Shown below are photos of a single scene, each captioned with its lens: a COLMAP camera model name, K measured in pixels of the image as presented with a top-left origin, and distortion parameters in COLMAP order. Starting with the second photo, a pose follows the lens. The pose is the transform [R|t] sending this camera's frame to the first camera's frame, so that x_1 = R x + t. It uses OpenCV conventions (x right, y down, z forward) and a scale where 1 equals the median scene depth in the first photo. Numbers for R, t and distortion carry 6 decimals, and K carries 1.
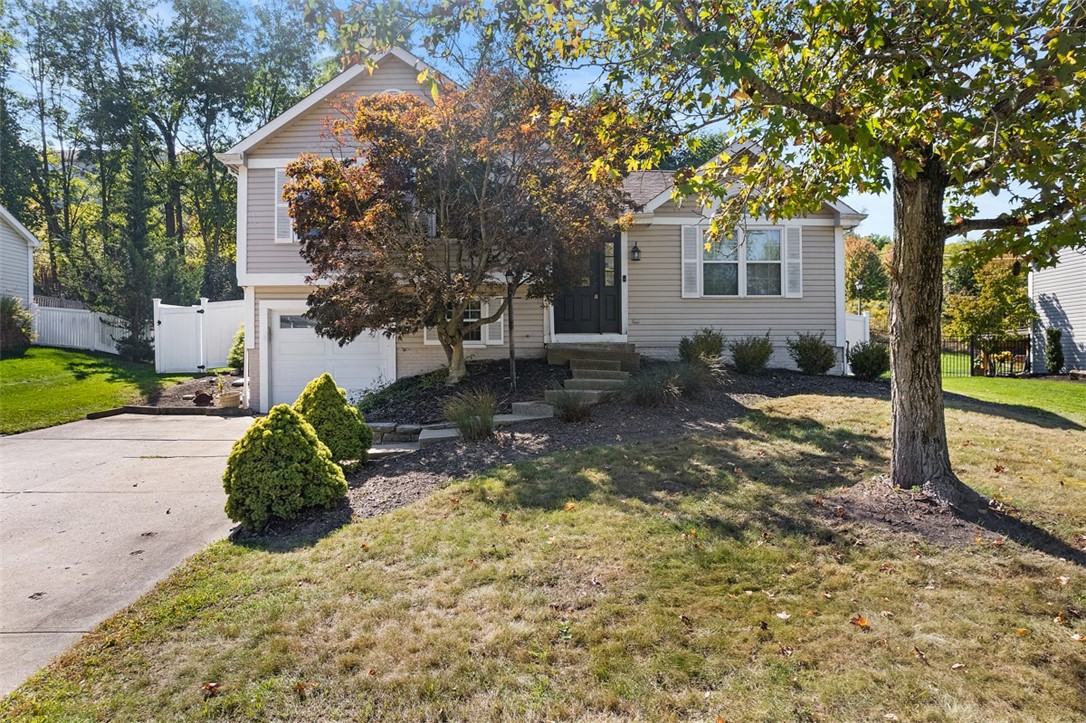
lens RADIAL K [[706.1, 0, 553.2], [0, 706.1, 363.7], [0, 0, 1]] dist [-0.069458, 0.067961]
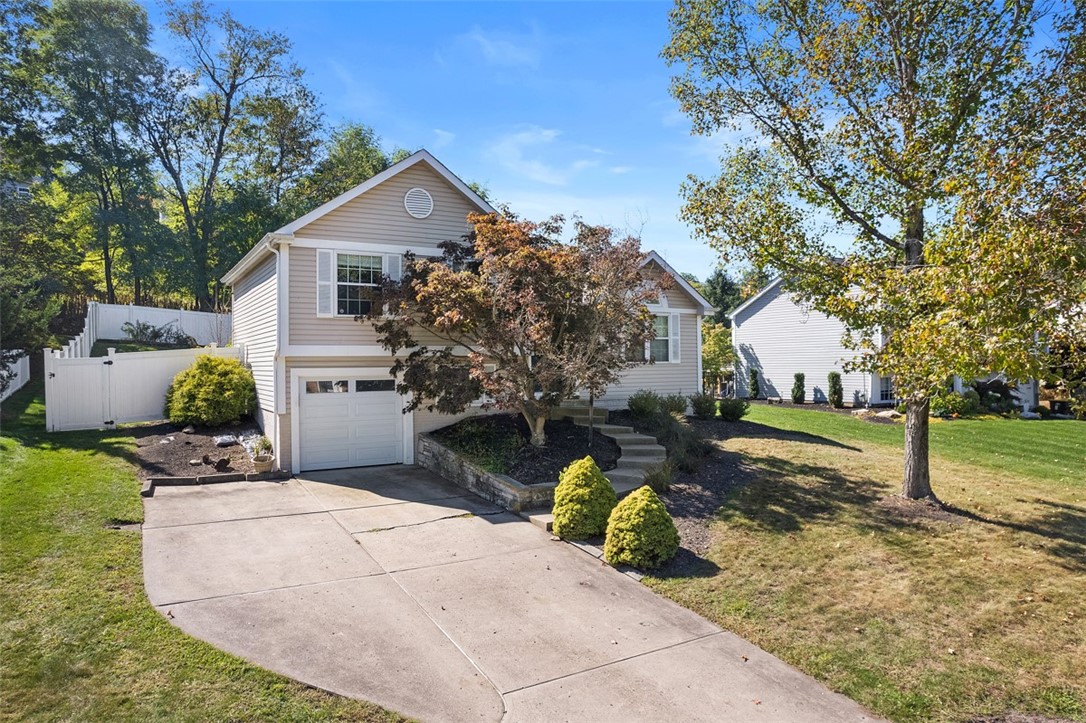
lens RADIAL K [[706.1, 0, 553.2], [0, 706.1, 363.7], [0, 0, 1]] dist [-0.069458, 0.067961]
pose [[0.857019, -0.003882, 0.515271, -0.616065], [0.000421, 0.999977, 0.006834, -0.103291], [-0.515285, -0.005640, 0.857000, -0.109487]]
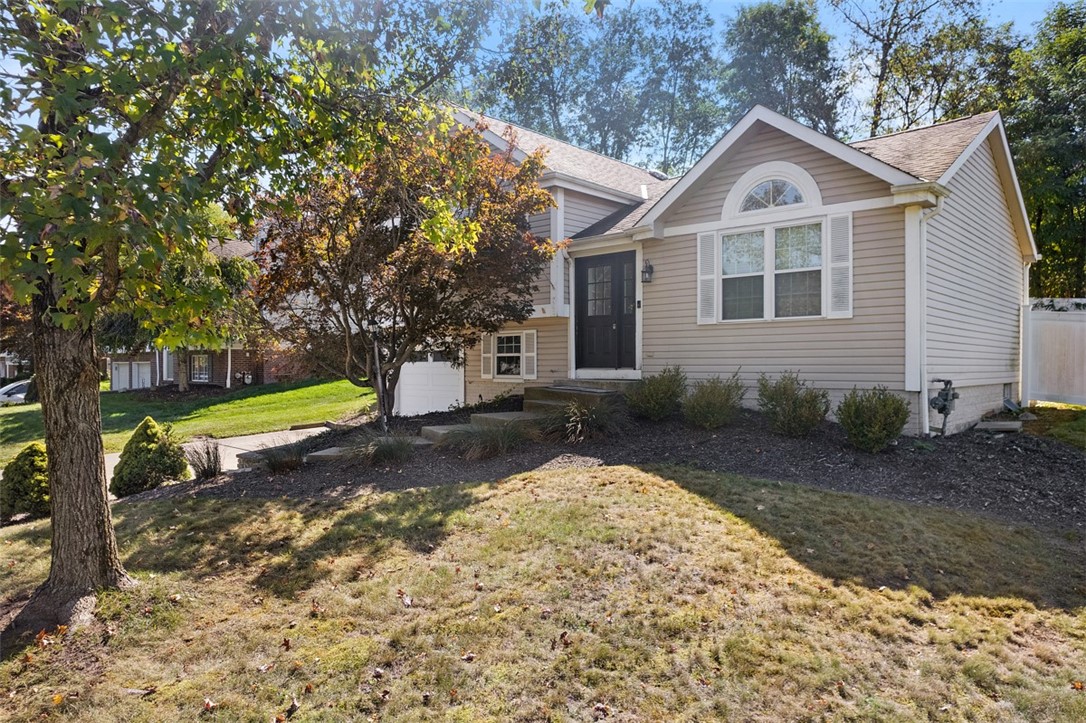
lens RADIAL K [[706.1, 0, 553.2], [0, 706.1, 363.7], [0, 0, 1]] dist [-0.069458, 0.067961]
pose [[0.737281, 0.001671, -0.675585, 0.599013], [-0.000957, 0.999999, 0.001428, -0.050287], [0.675586, -0.000406, 0.737281, 0.304501]]
